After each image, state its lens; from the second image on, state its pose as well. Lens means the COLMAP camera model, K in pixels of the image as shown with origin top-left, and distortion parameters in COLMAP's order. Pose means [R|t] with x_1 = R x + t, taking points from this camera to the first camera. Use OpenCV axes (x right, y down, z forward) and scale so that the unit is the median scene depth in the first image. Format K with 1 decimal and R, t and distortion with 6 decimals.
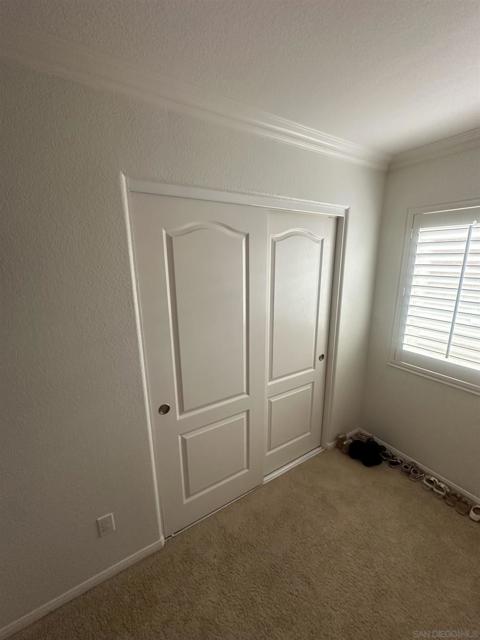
lens RADIAL K [[256.0, 0, 241.0], [0, 256.0, 319.4], [0, 0, 1]] dist [-0.002160, 0.000380]
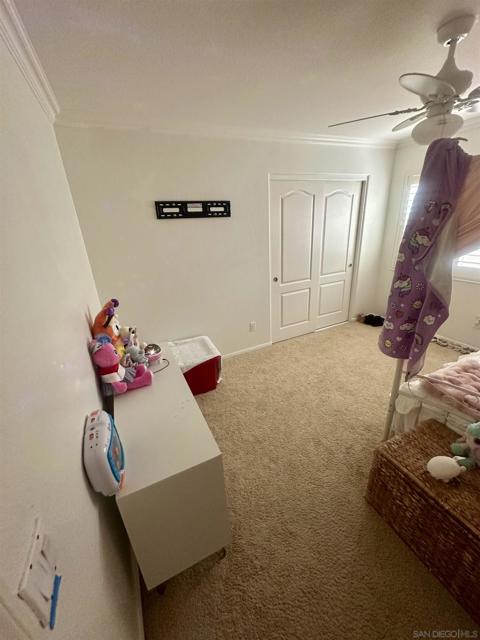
lens RADIAL K [[256.0, 0, 240.1], [0, 256.0, 321.6], [0, 0, 1]] dist [-0.002160, 0.000380]
pose [[0.992812, -0.002845, -0.119654, -0.265175], [0.020909, 0.988467, 0.149983, 0.289539], [0.117847, -0.151407, 0.981421, -1.018730]]
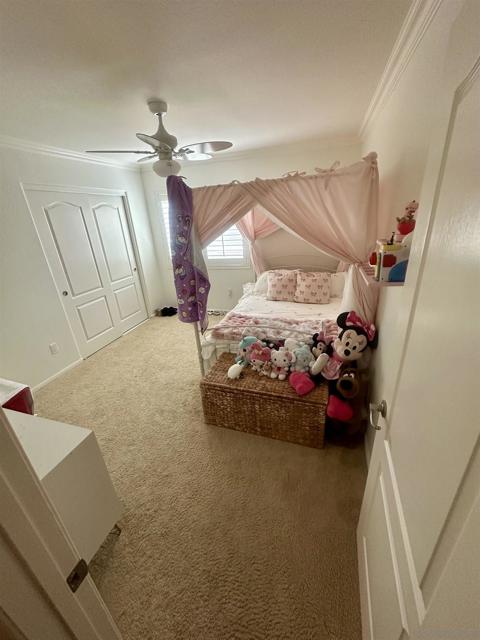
lens RADIAL K [[256.0, 0, 237.4], [0, 256.0, 320.4], [0, 0, 1]] dist [-0.002160, 0.000380]
pose [[0.765418, -0.284883, 0.577042, -0.384907], [0.206507, 0.957988, 0.199033, 0.340879], [-0.609500, -0.033180, 0.792091, -1.230932]]
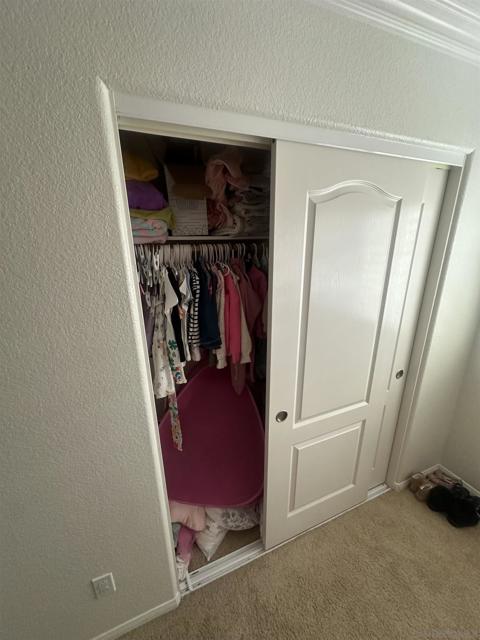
lens RADIAL K [[256.0, 0, 241.1], [0, 256.0, 318.1], [0, 0, 1]] dist [-0.002160, 0.000380]
pose [[0.986434, 0.045702, -0.157670, -0.023957], [-0.034461, 0.996714, 0.073308, -0.055171], [0.160502, -0.066880, 0.984767, 0.264373]]
